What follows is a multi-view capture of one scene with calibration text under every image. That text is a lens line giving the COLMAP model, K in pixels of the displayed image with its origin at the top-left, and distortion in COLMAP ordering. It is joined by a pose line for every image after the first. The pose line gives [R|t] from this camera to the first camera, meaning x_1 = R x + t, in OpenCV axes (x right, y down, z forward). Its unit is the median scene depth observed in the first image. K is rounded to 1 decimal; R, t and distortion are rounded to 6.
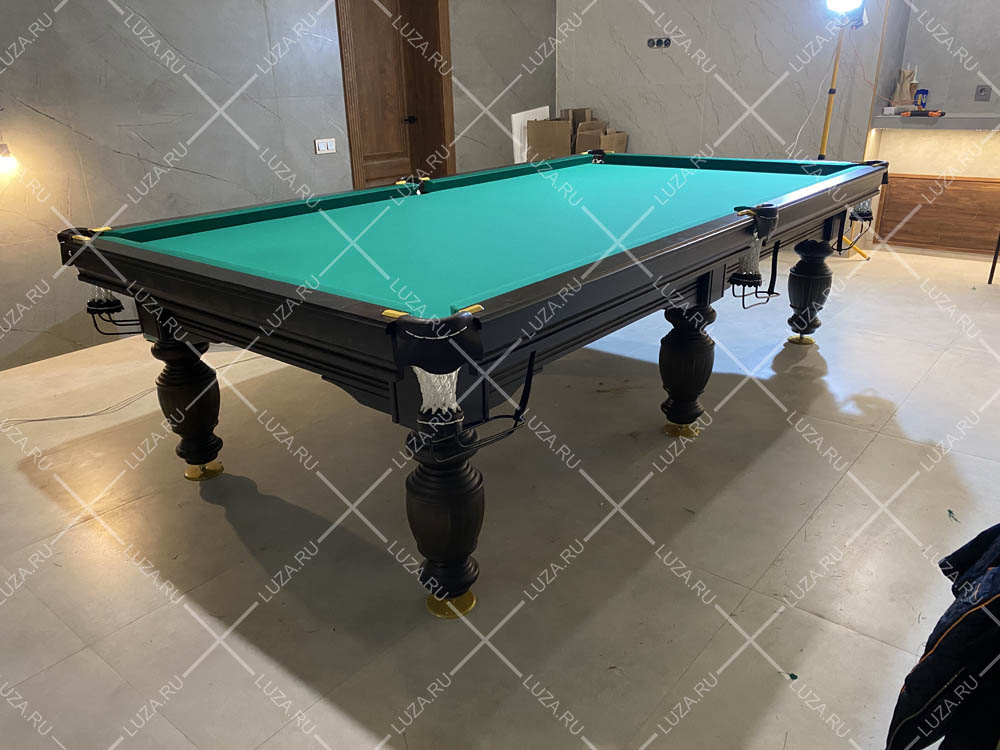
lens RADIAL K [[755.9, 0, 491.1], [0, 755.9, 380.8], [0, 0, 1]] dist [0.018334, -0.009326]
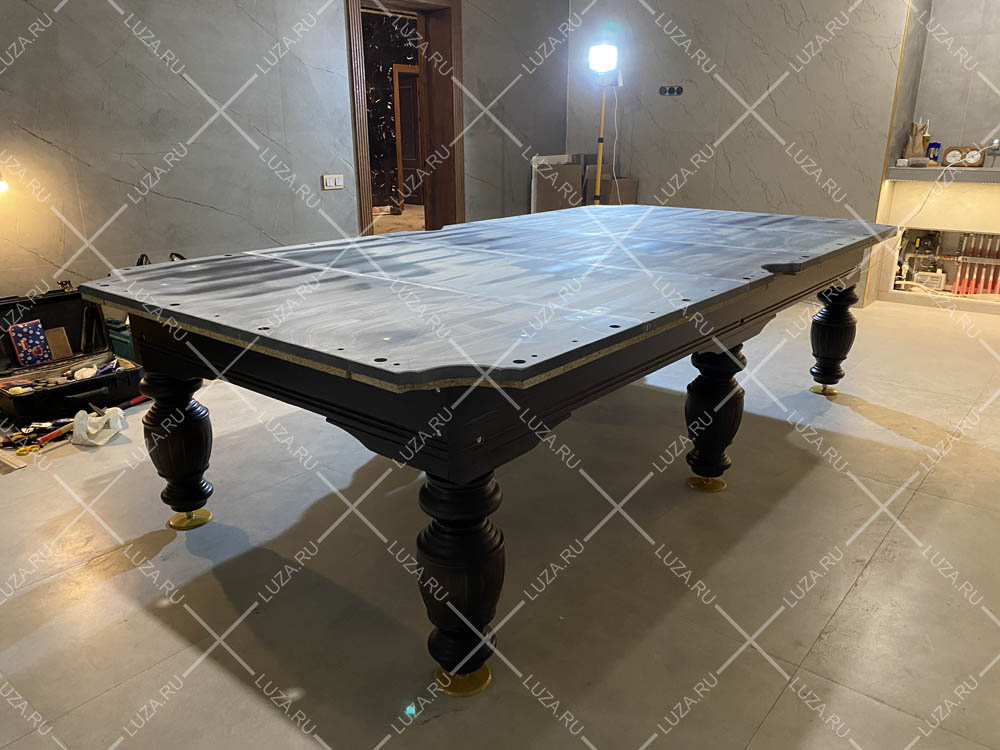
lens RADIAL K [[755.9, 0, 503.6], [0, 755.9, 378.1], [0, 0, 1]] dist [0.018334, -0.009326]
pose [[0.999587, 0.021970, 0.018523, -0.021068], [-0.020784, 0.997862, -0.061962, -0.001742], [-0.019845, 0.061551, 0.997907, 0.064419]]
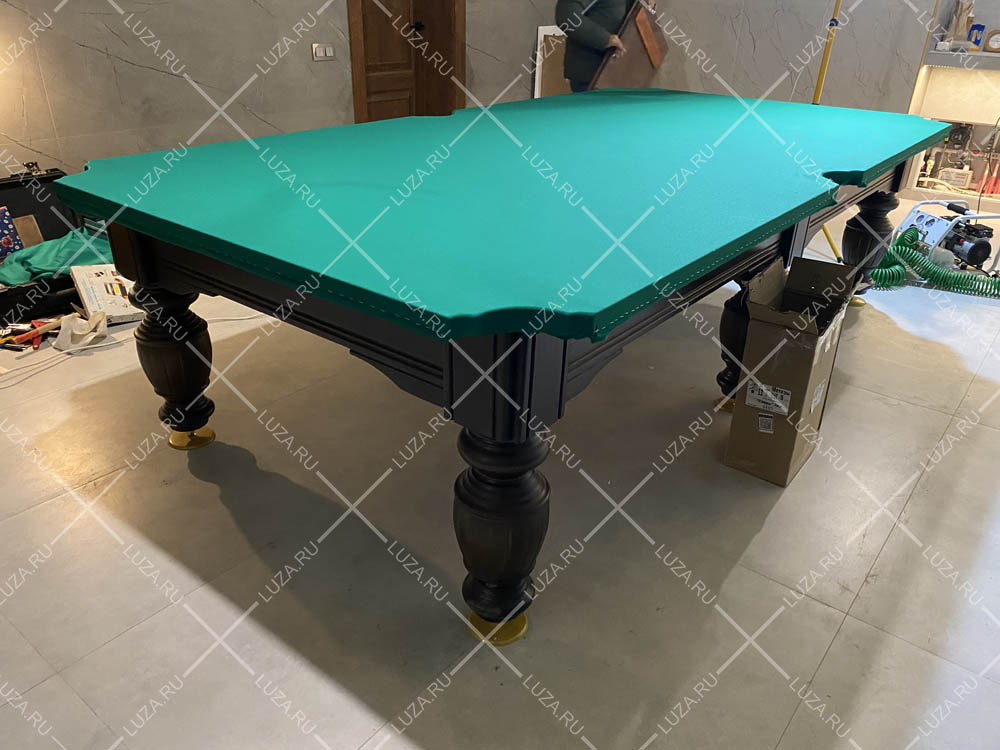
lens RADIAL K [[755.9, 0, 506.8], [0, 755.9, 380.6], [0, 0, 1]] dist [0.018334, -0.009326]
pose [[0.998119, 0.034165, 0.050898, -0.067277], [-0.038945, 0.994611, 0.096086, -0.039546], [-0.047341, -0.097888, 0.994071, 0.133097]]
